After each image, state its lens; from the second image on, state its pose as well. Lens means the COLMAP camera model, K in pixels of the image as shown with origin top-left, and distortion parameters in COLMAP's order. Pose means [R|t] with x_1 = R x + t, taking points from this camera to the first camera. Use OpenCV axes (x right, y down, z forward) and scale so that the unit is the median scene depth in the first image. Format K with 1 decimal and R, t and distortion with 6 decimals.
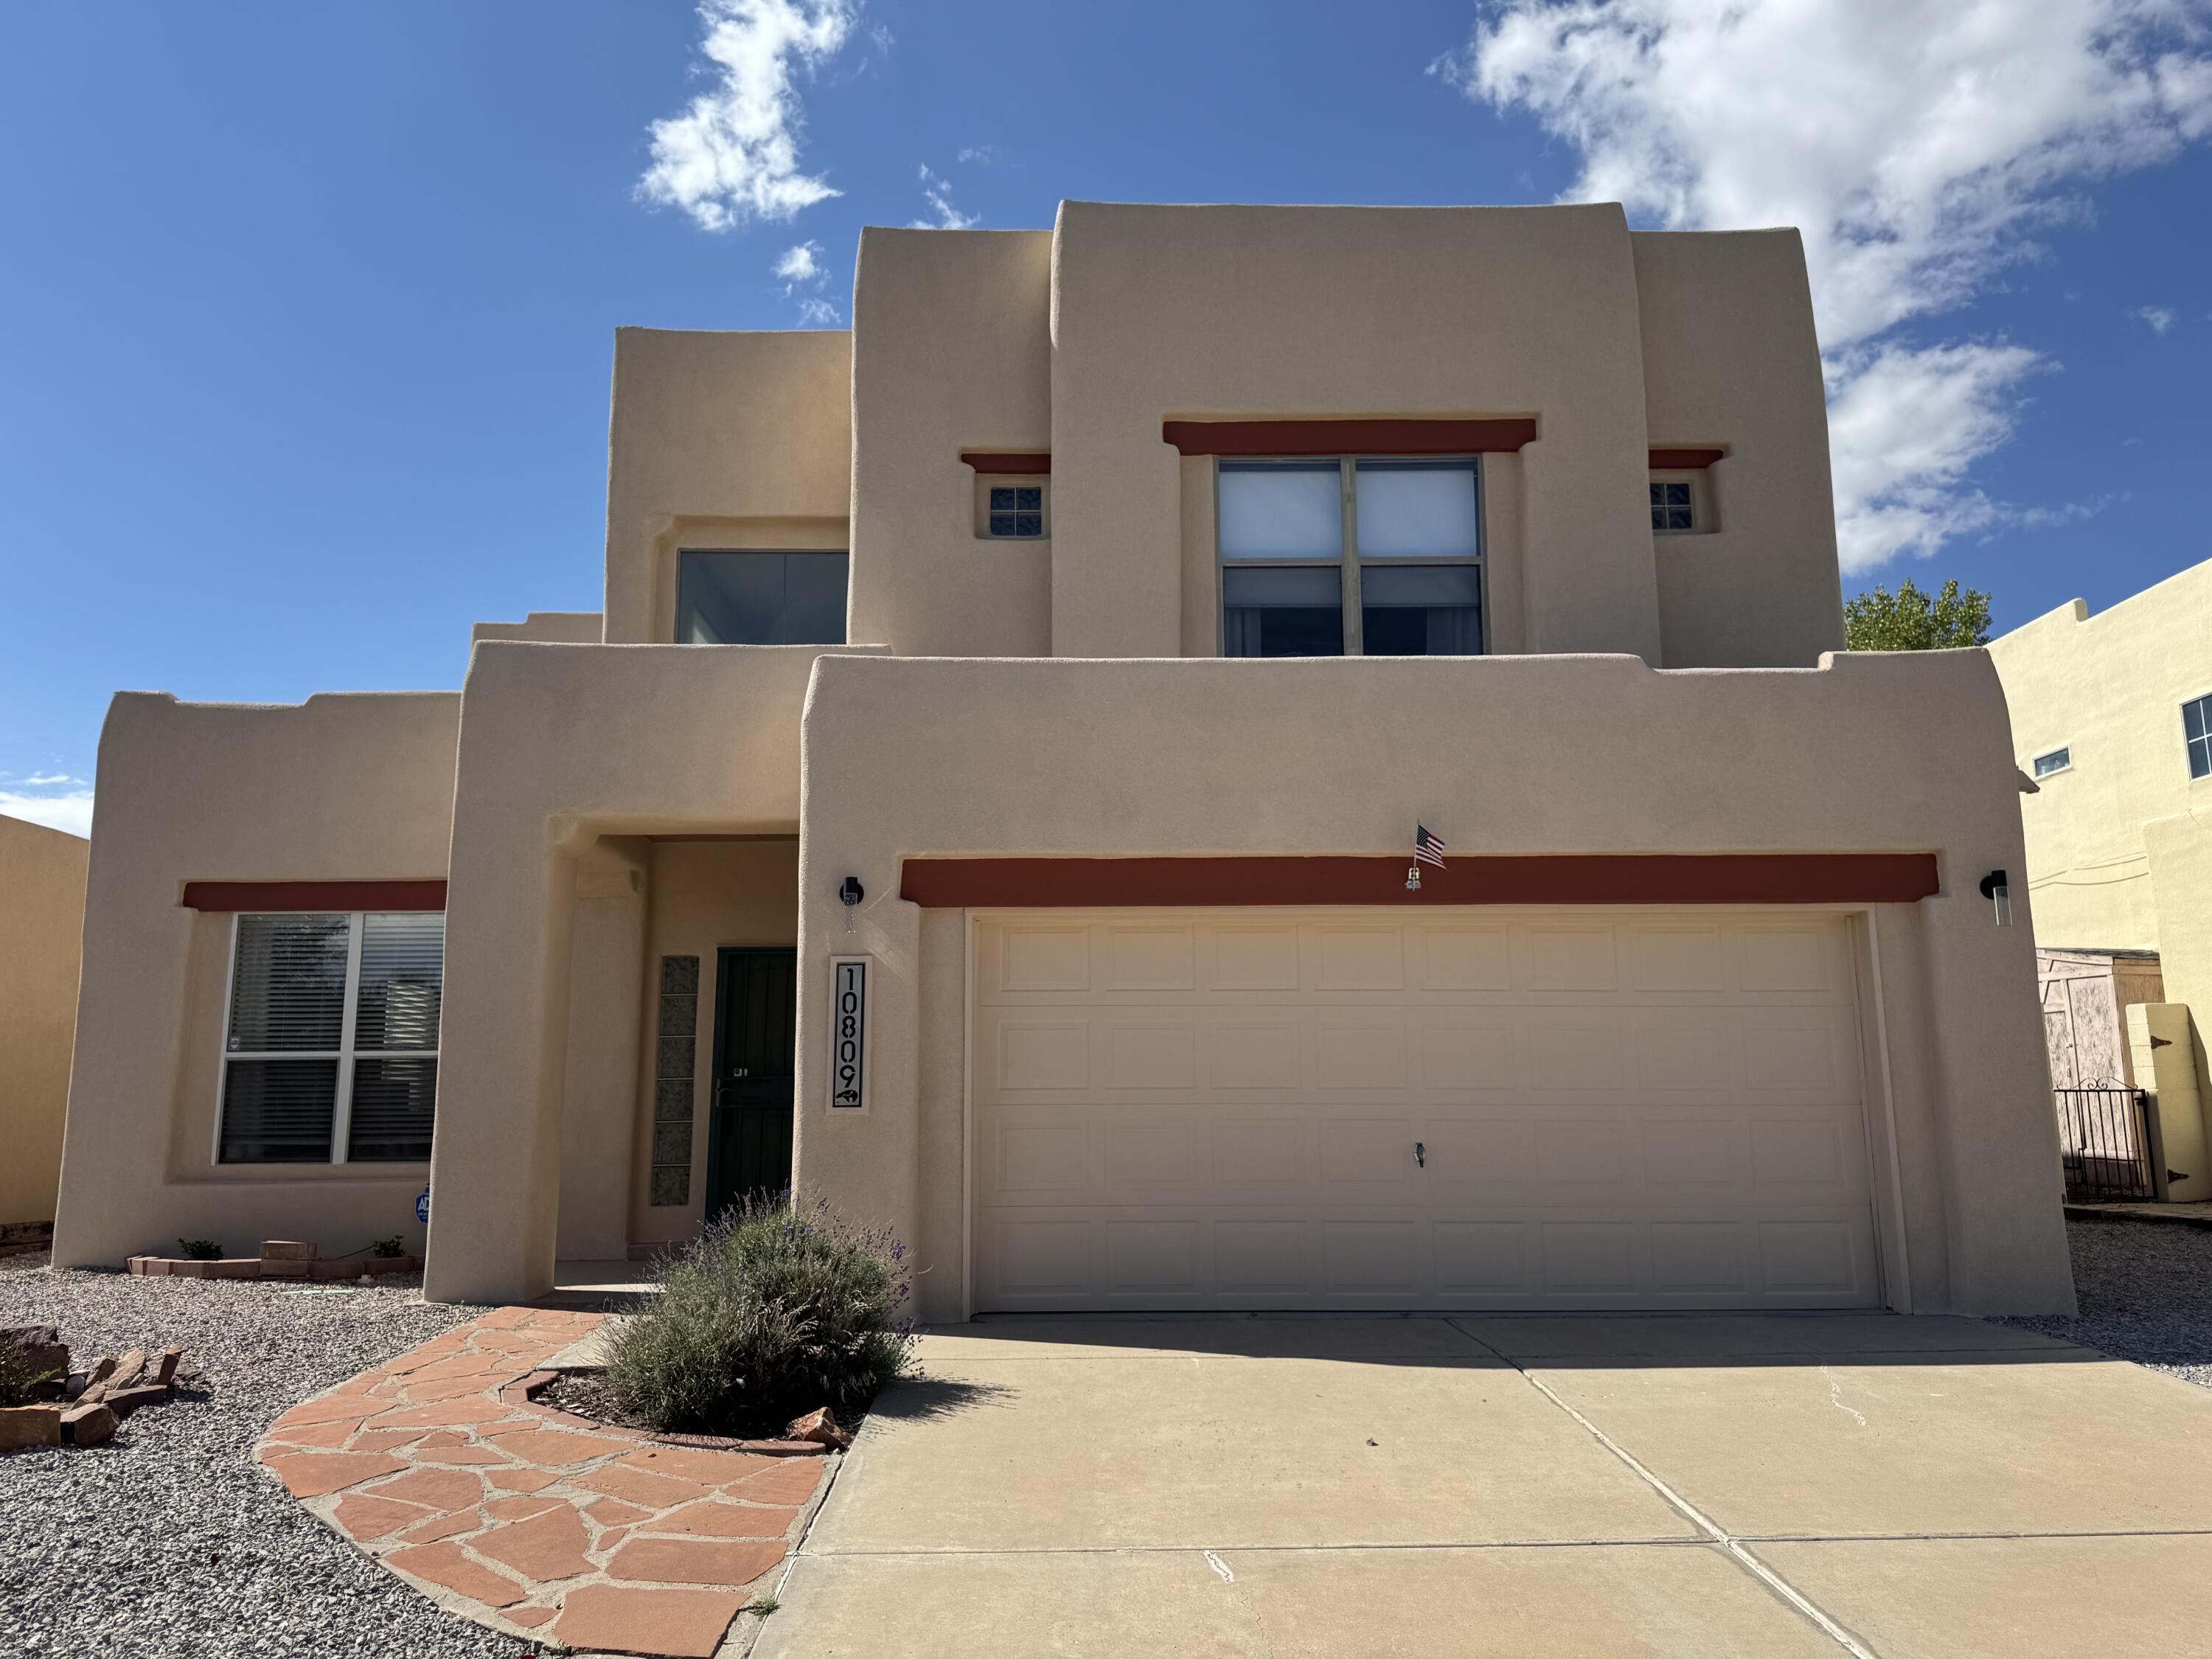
lens RADIAL K [[1498.5, 0, 1106.0], [0, 1498.5, 829.5], [0, 0, 1]] dist [0.000769, -0.005810]
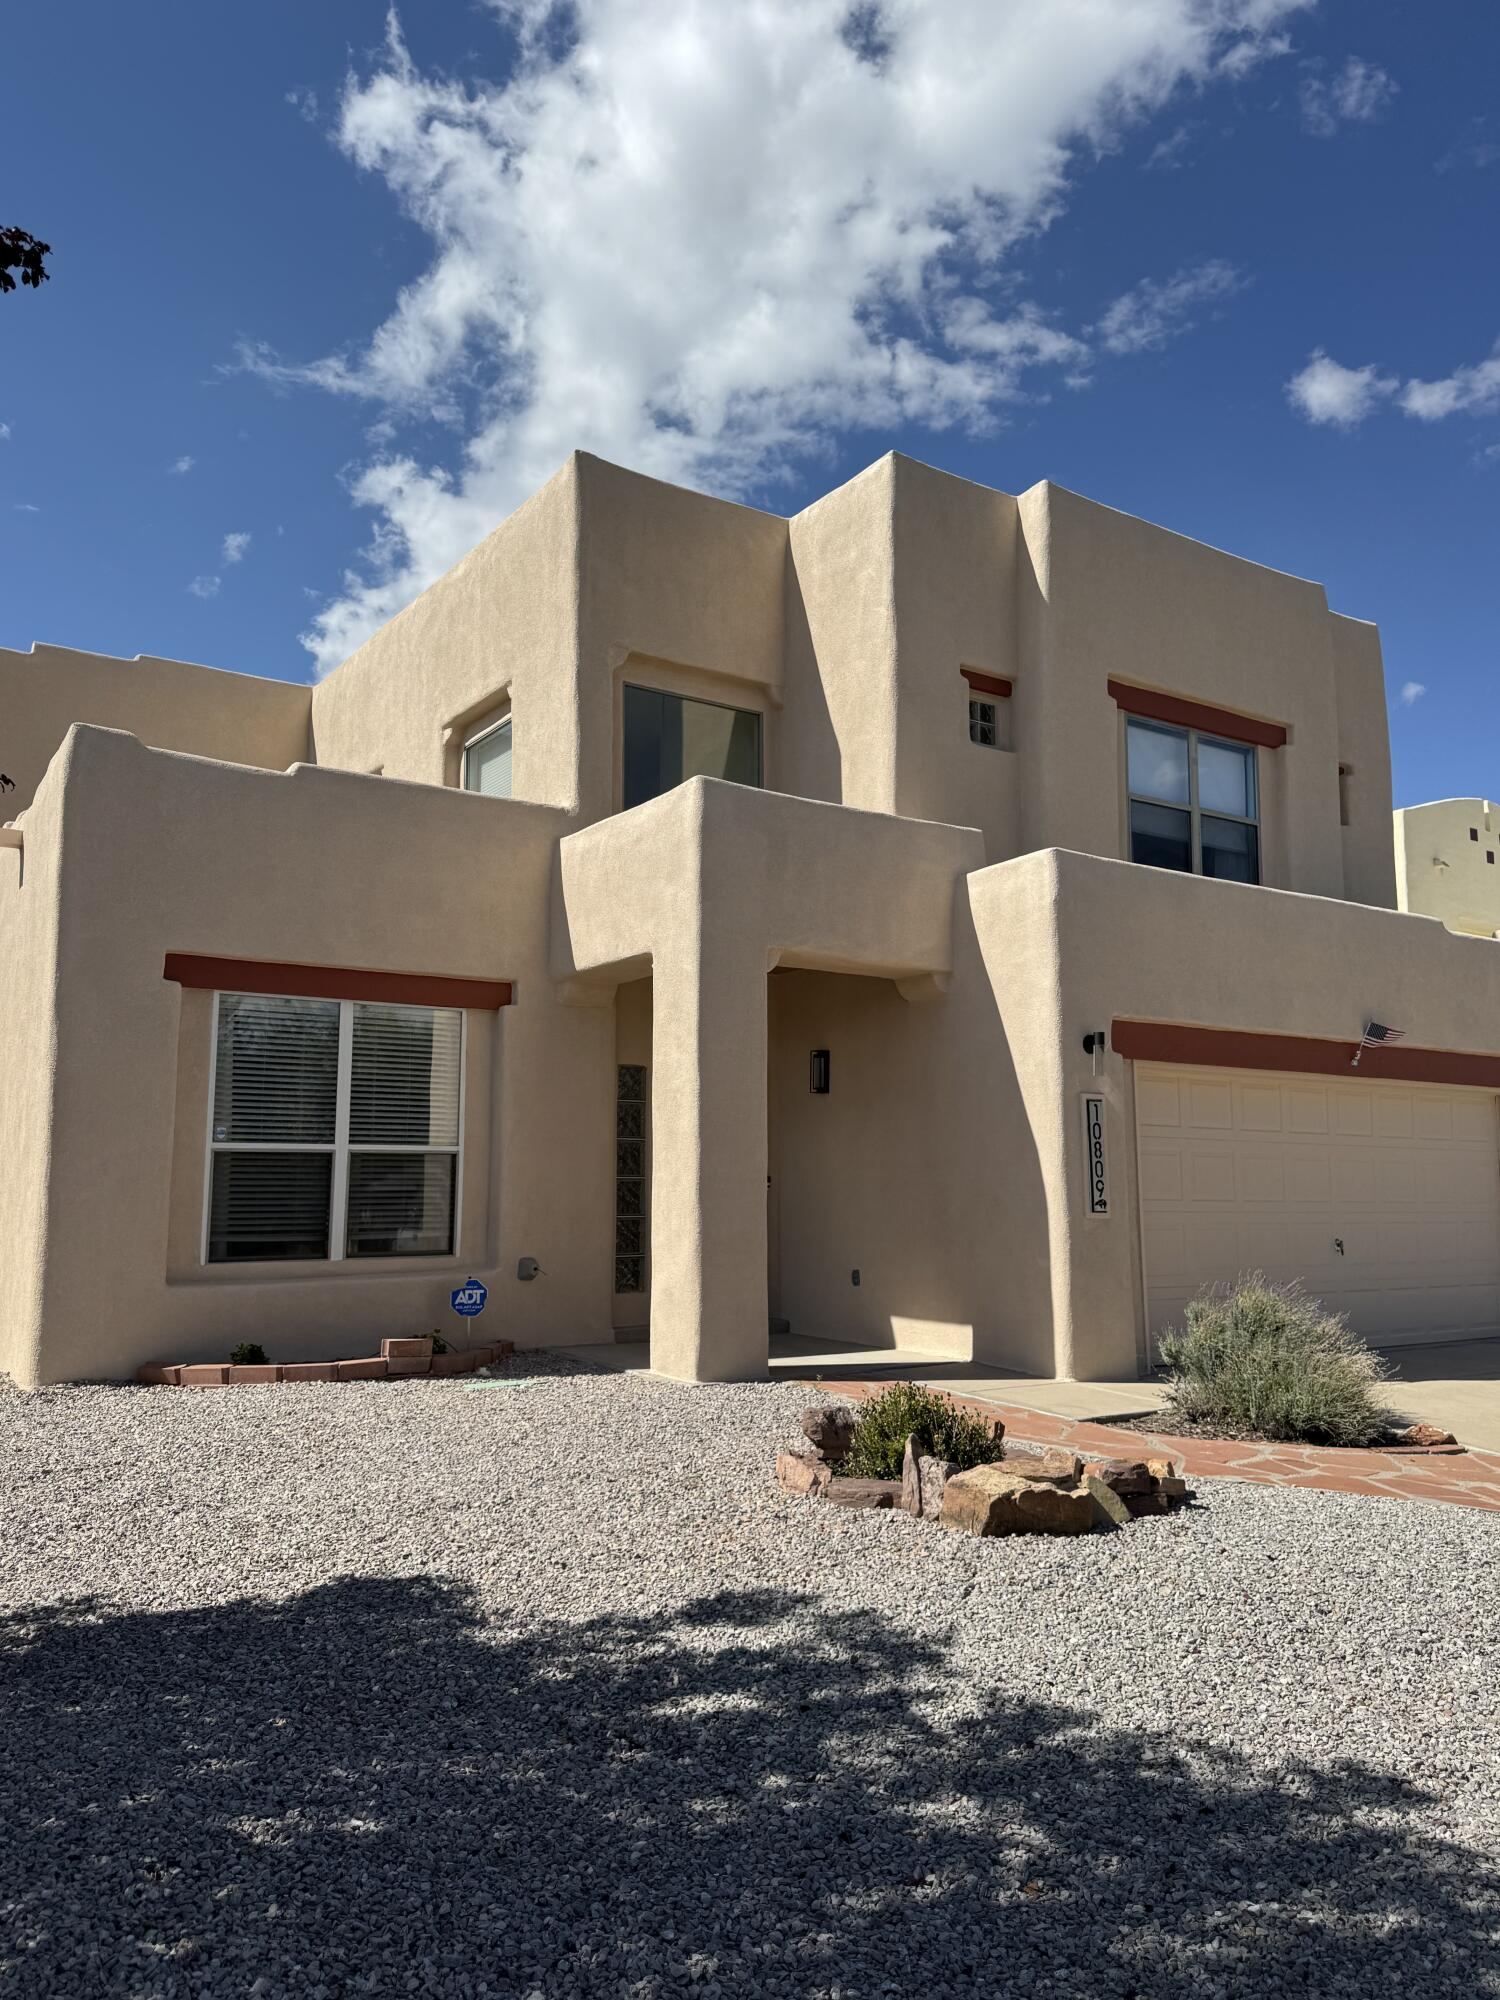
lens RADIAL K [[1499.7, 0, 750.0], [0, 1499.7, 1000.0], [0, 0, 1]] dist [0.061305, 0.001478]
pose [[0.837094, 0.080995, 0.541029, -0.884418], [-0.108170, 0.993959, 0.018563, 0.010264], [-0.536258, -0.074063, 0.840799, 0.055989]]
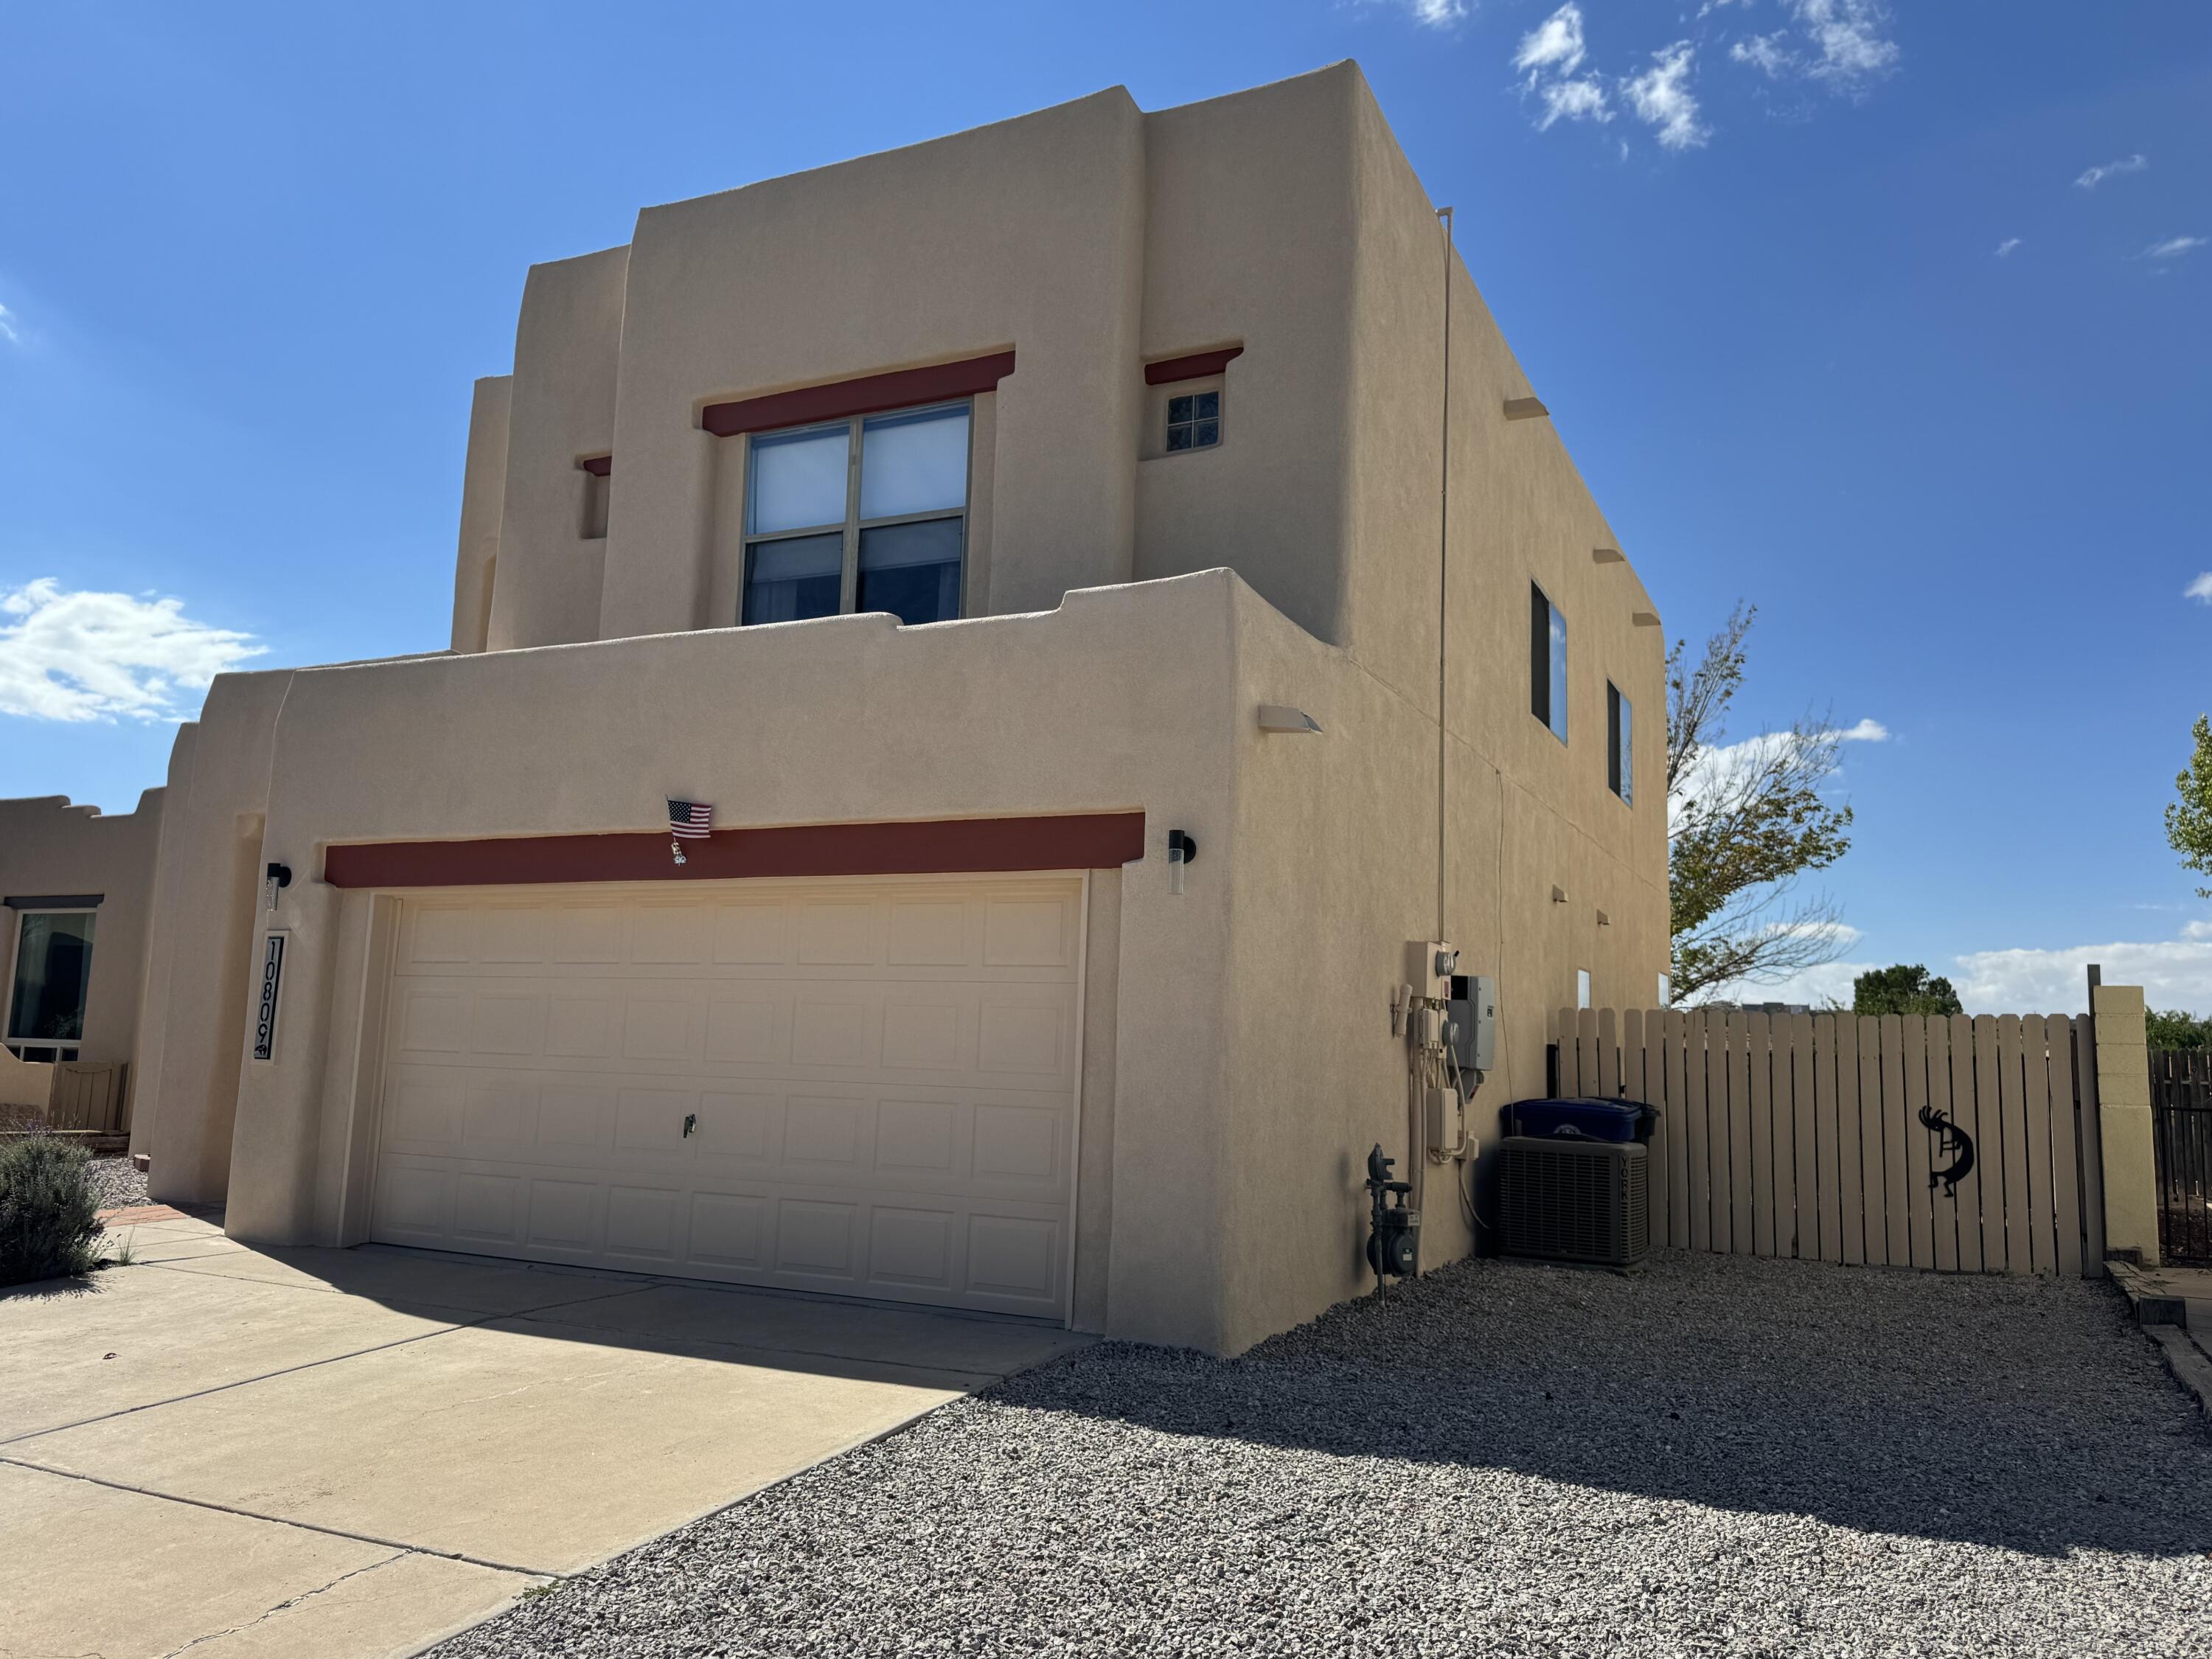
lens RADIAL K [[1557.4, 0, 1106.0], [0, 1557.4, 829.5], [0, 0, 1]] dist [-0.002495, -0.000292]
pose [[0.910153, -0.028865, -0.413265, 0.724618], [0.042603, 0.998802, 0.024062, 0.002901], [0.412076, -0.039507, 0.910293, 0.128637]]
